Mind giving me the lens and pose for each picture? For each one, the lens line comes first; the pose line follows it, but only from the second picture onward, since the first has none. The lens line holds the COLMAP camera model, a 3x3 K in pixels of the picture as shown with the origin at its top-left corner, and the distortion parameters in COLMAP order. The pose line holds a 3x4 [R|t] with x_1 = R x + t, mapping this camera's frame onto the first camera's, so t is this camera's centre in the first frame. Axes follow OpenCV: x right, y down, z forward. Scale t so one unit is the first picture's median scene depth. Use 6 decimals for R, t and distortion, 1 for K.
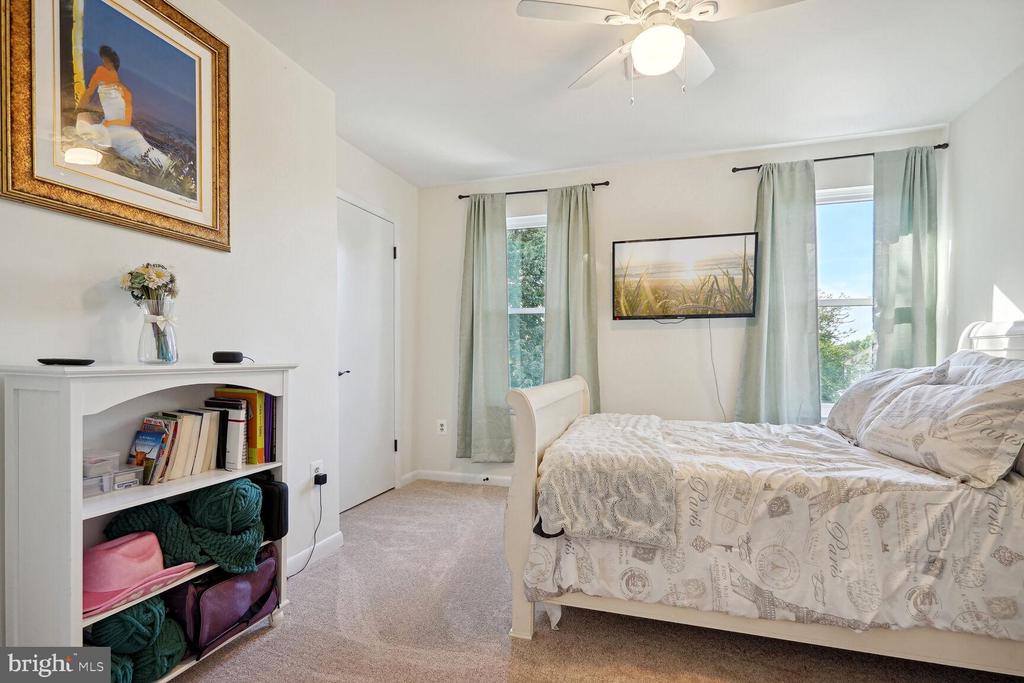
lens RADIAL K [[466.7, 0, 513.4], [0, 466.7, 344.1], [0, 0, 1]] dist [-0.007498, 0.005843]
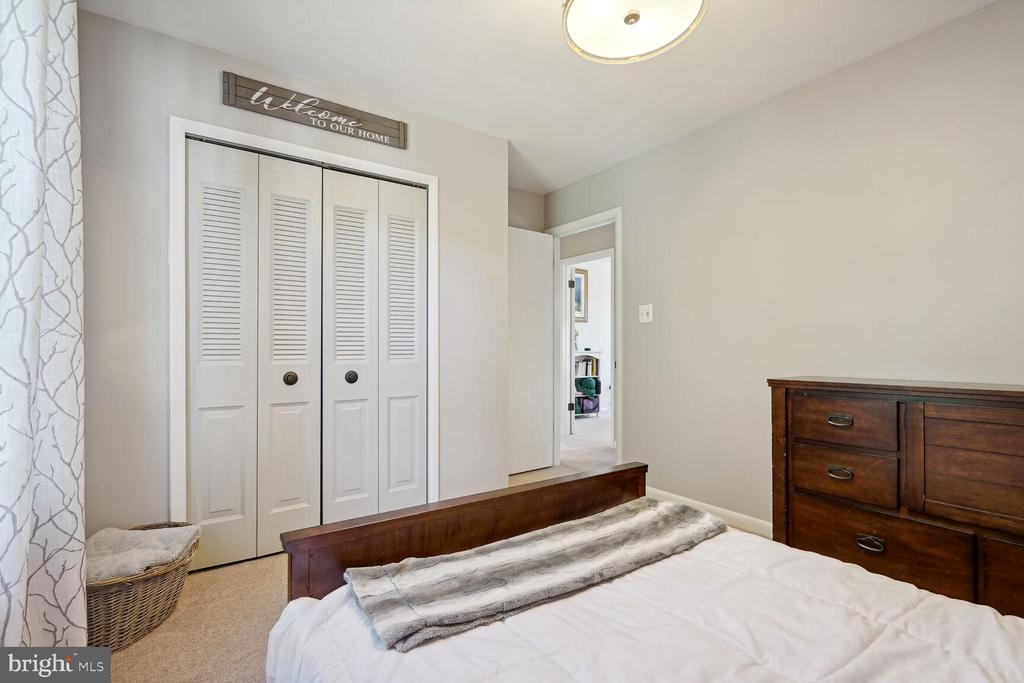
lens RADIAL K [[466.7, 0, 512.4], [0, 466.7, 343.7], [0, 0, 1]] dist [-0.007498, 0.005843]
pose [[0.791333, -0.001968, -0.611382, 1.404092], [-0.002608, 0.999975, -0.006595, 0.008039], [0.611380, 0.006813, 0.791308, -2.715095]]
